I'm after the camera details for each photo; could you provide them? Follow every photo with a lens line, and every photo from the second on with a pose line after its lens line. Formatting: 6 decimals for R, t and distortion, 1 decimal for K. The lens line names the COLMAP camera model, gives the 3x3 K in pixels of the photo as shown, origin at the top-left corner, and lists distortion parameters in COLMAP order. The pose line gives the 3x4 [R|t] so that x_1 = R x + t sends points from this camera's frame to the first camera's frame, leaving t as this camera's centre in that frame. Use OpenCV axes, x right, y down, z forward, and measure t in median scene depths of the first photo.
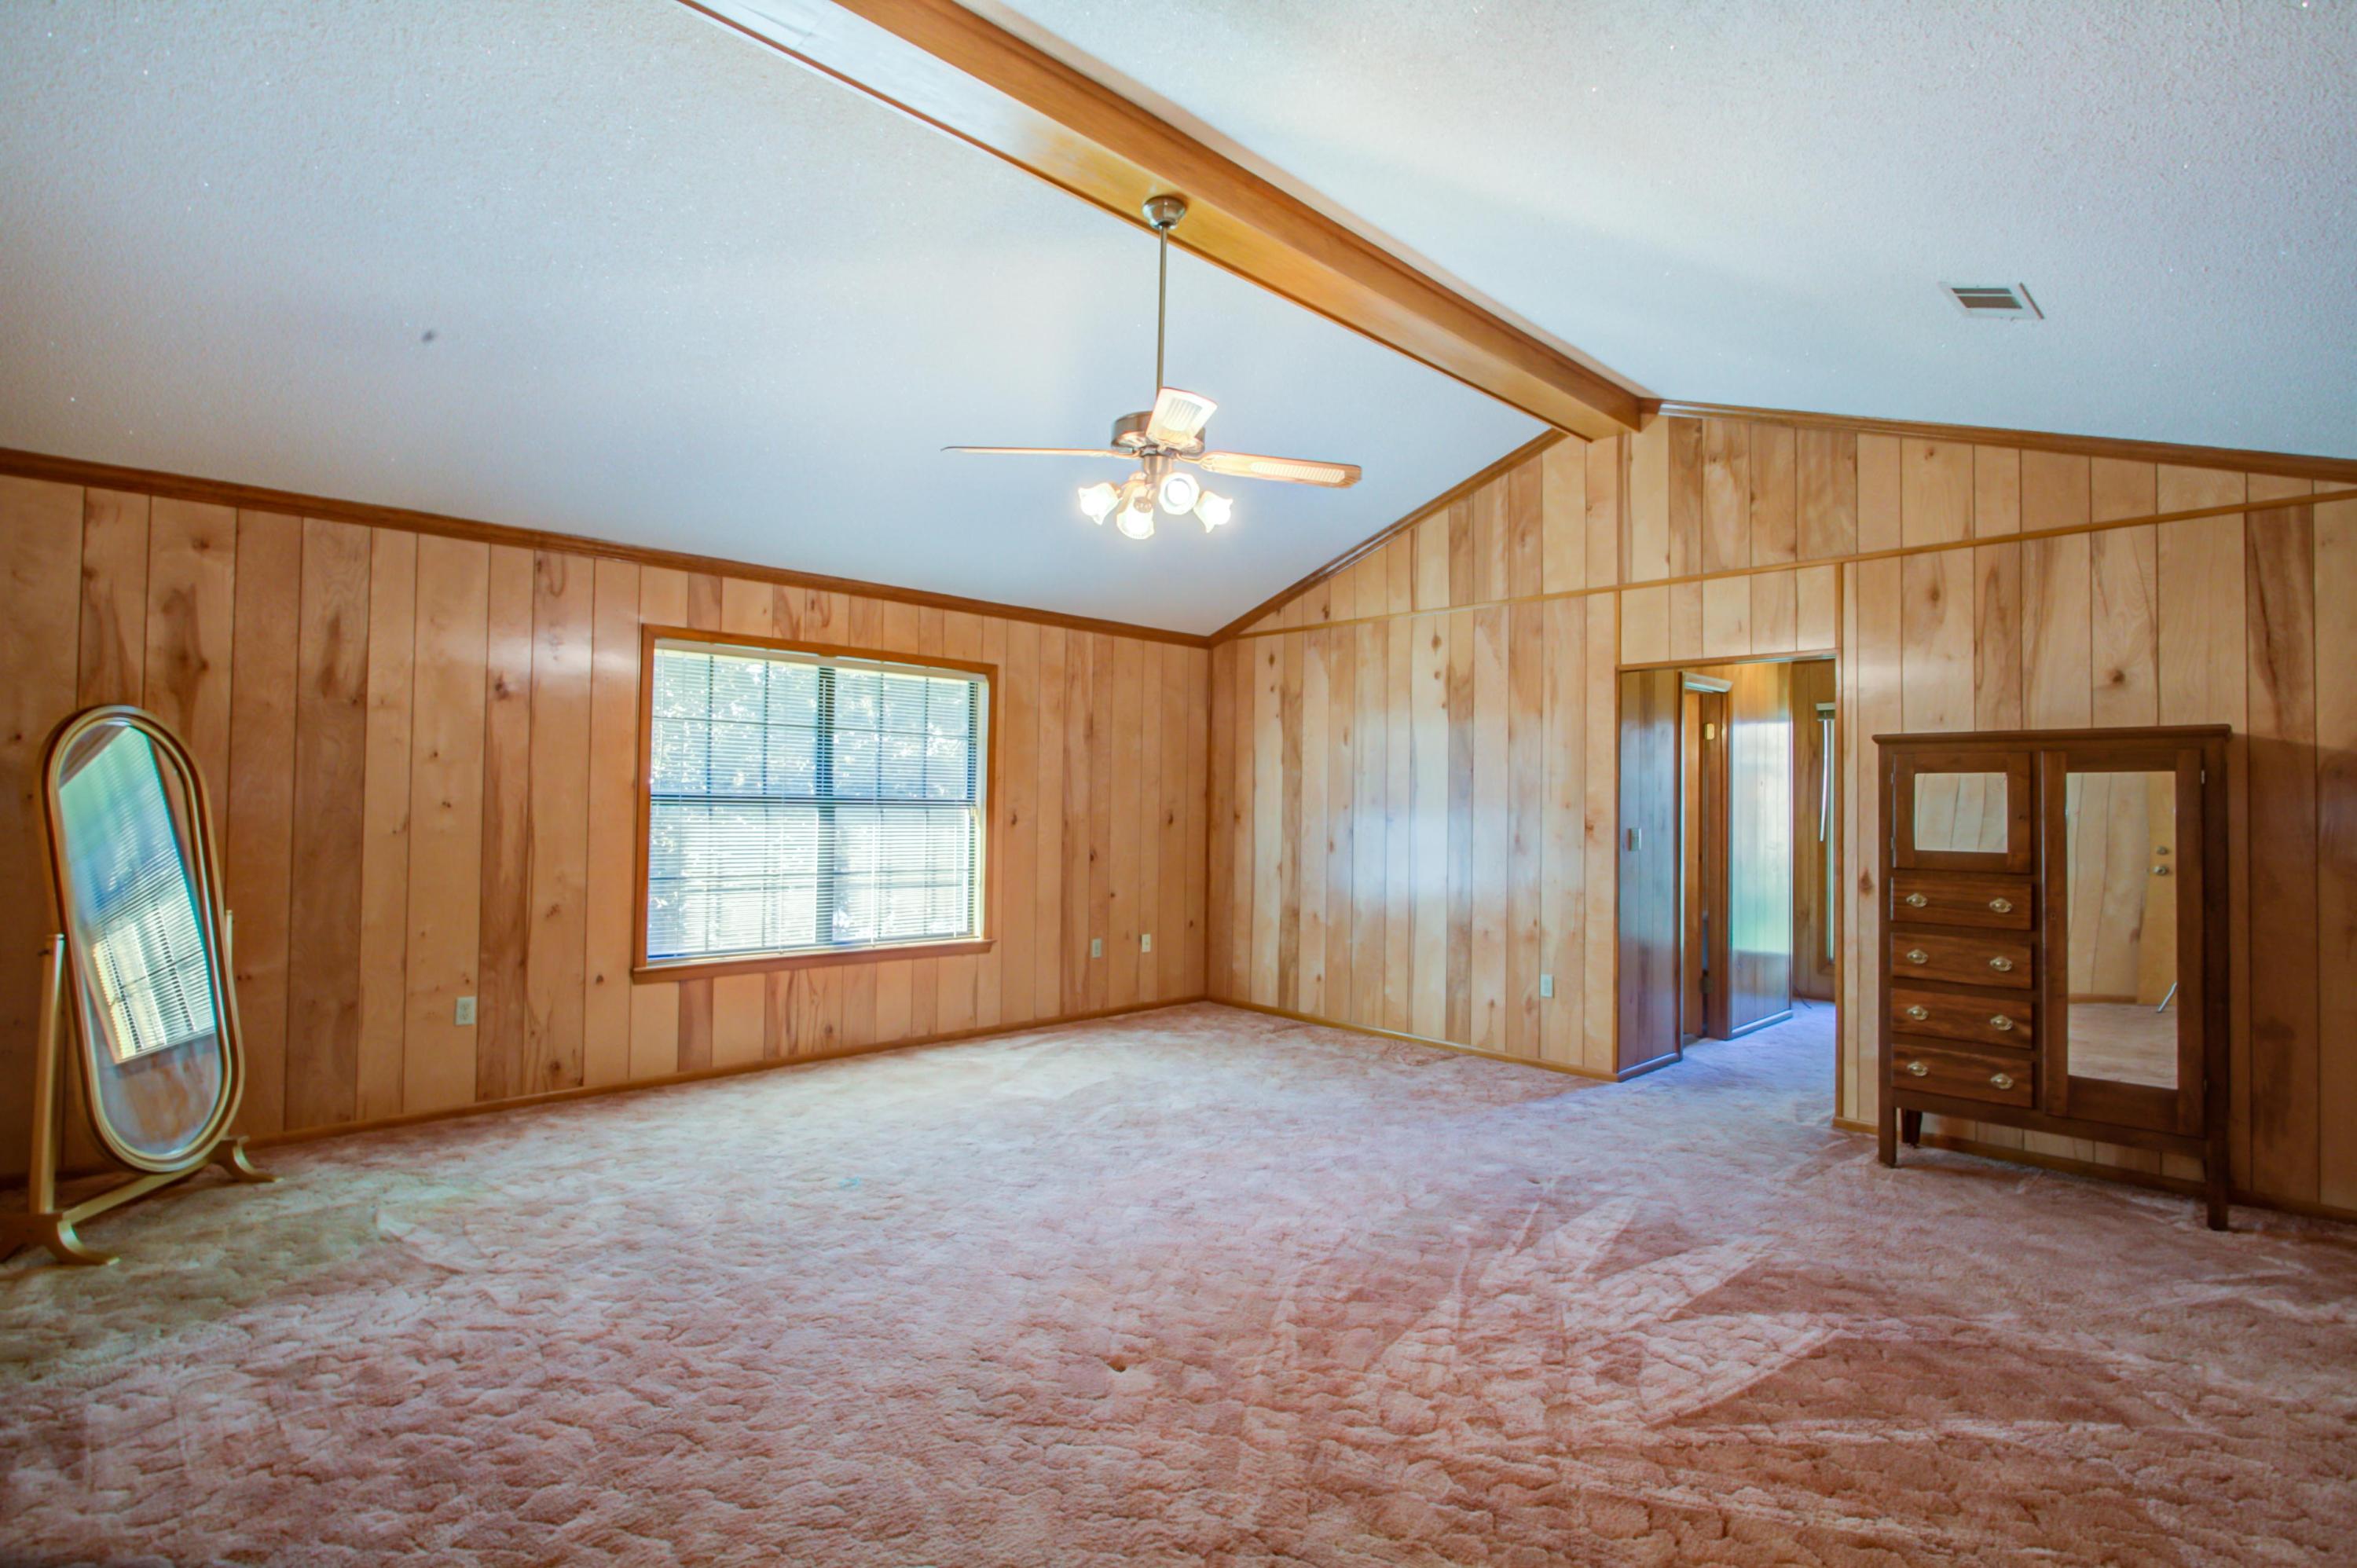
lens RADIAL K [[1139.0, 0, 1180.9], [0, 1139.0, 779.2], [0, 0, 1]] dist [-0.014835, 0.003868]
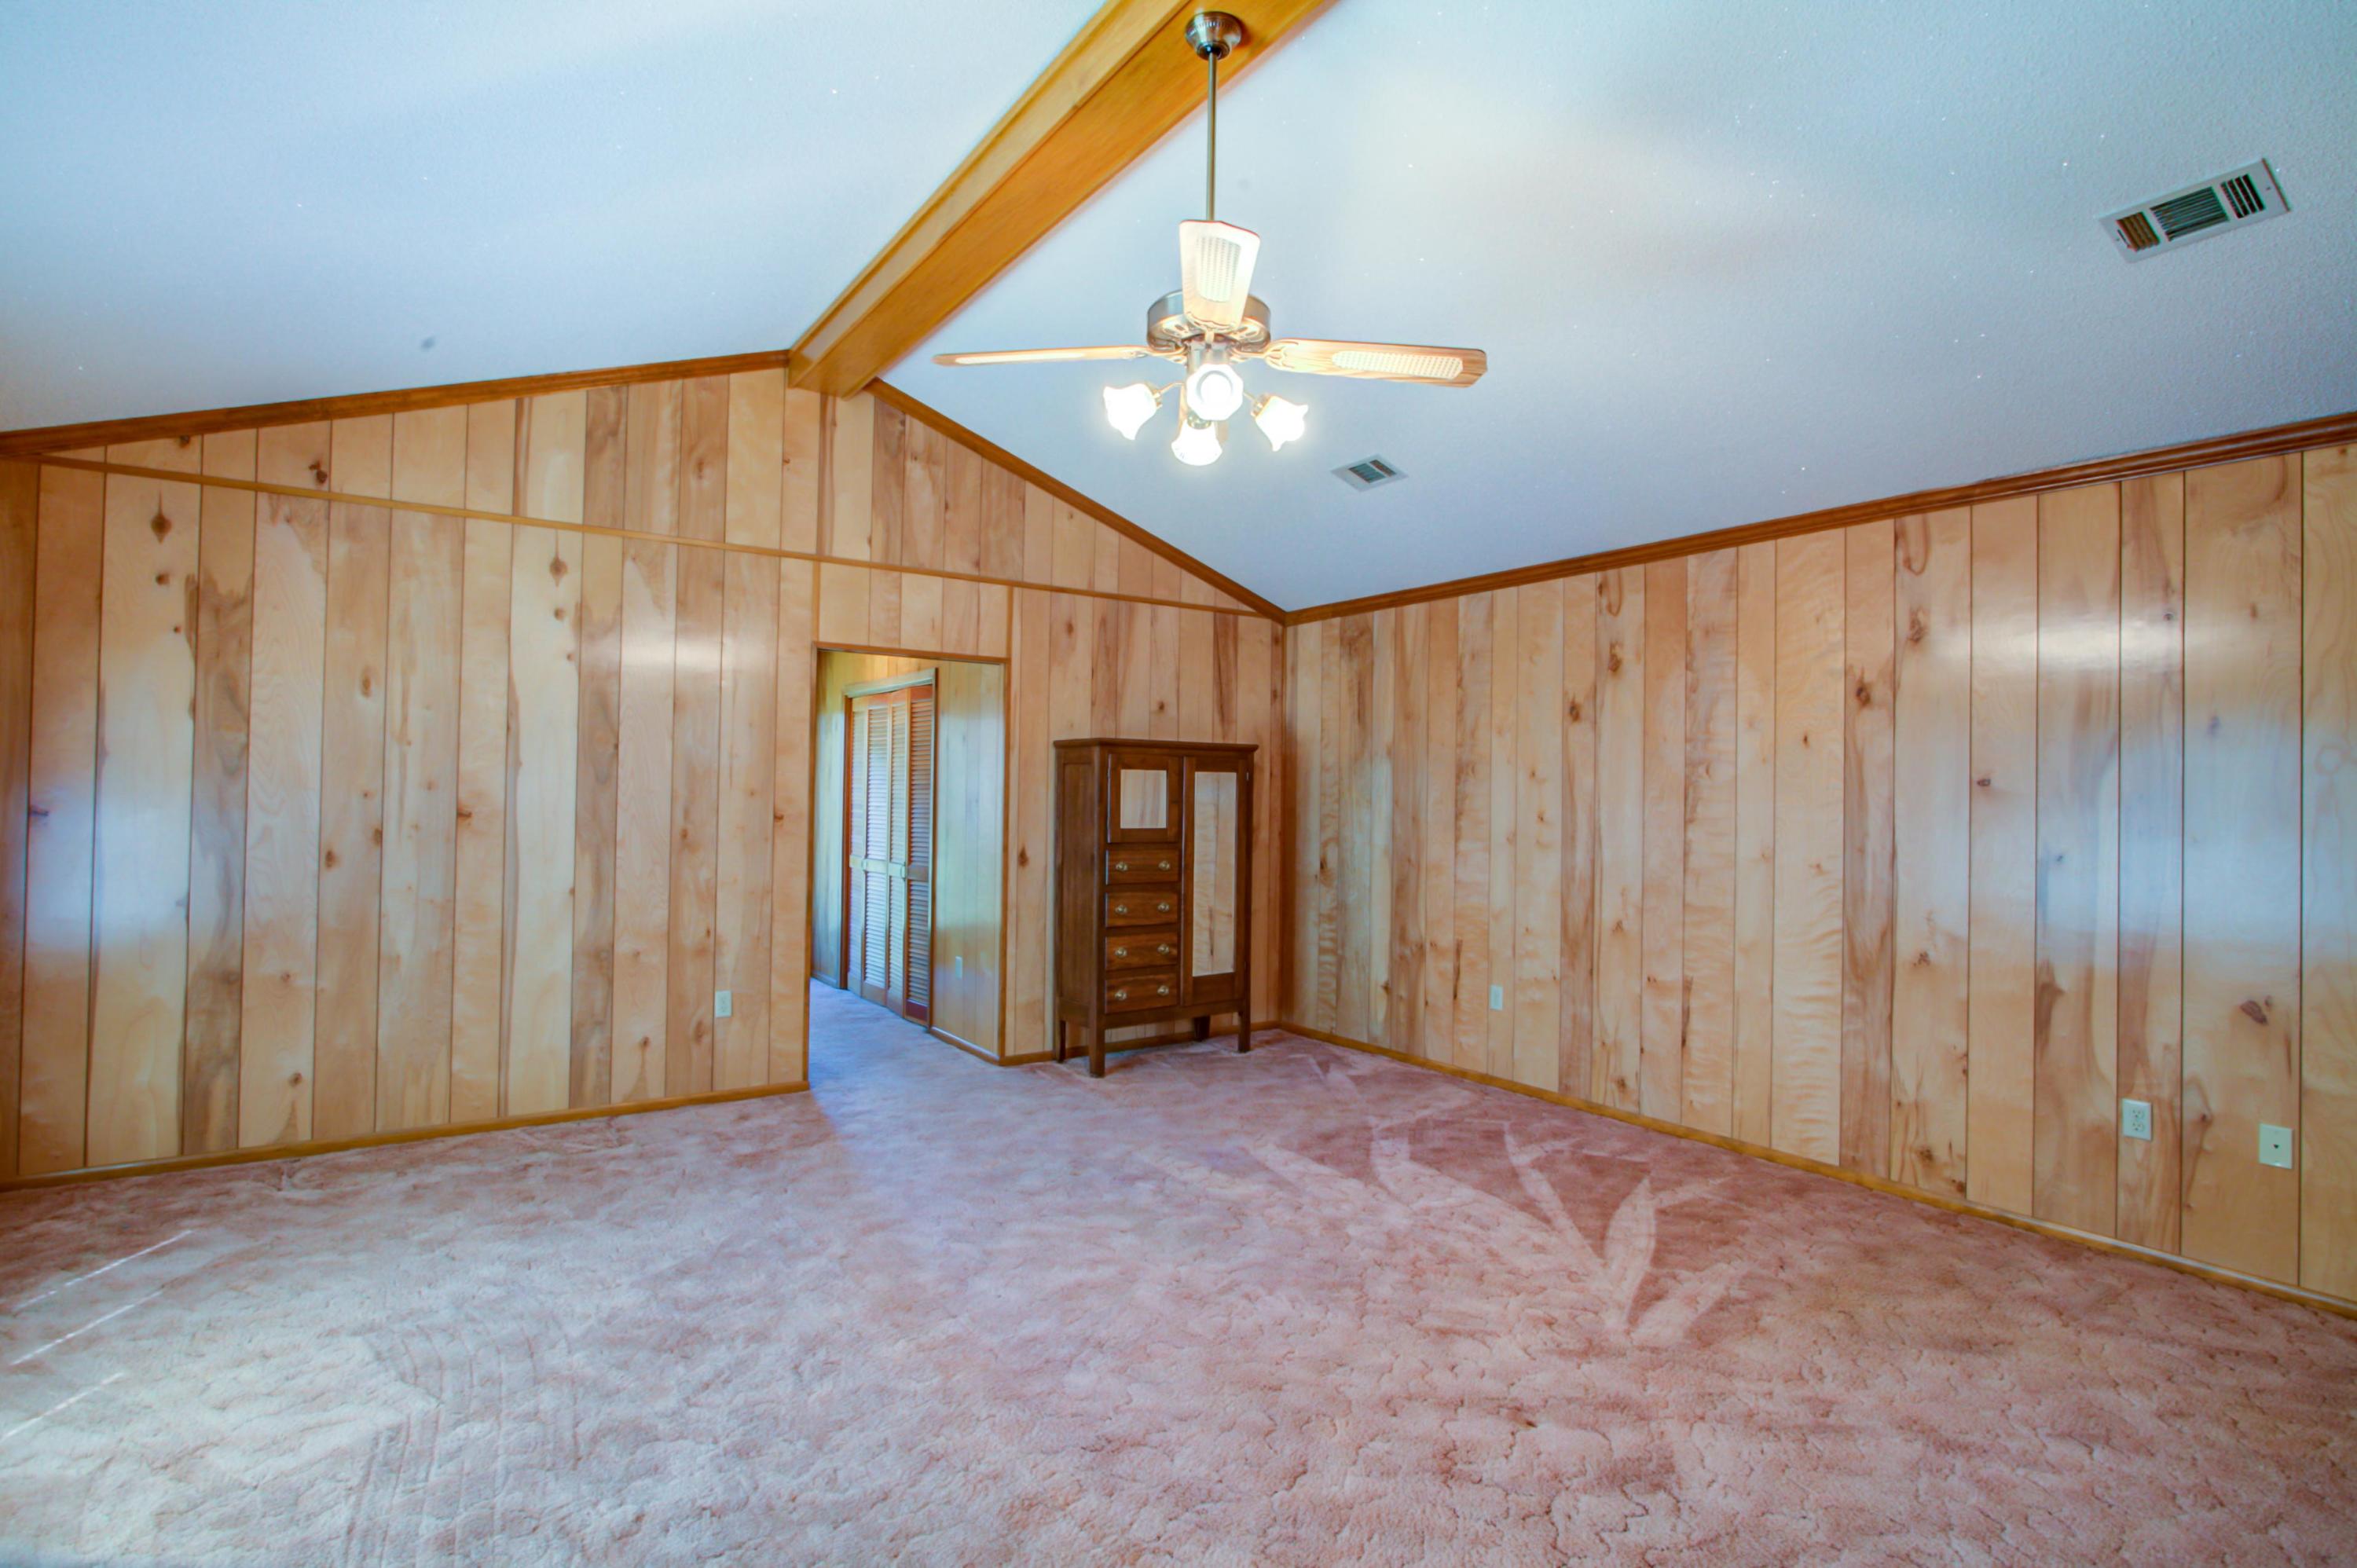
lens RADIAL K [[1145.0, 0, 1180.9], [0, 1145.0, 785.1], [0, 0, 1]] dist [-0.017969, 0.000627]
pose [[0.155951, -0.004517, 0.987754, -0.522845], [-0.033113, 0.999404, 0.009798, -0.002376], [-0.987210, -0.034236, 0.155709, 0.592125]]
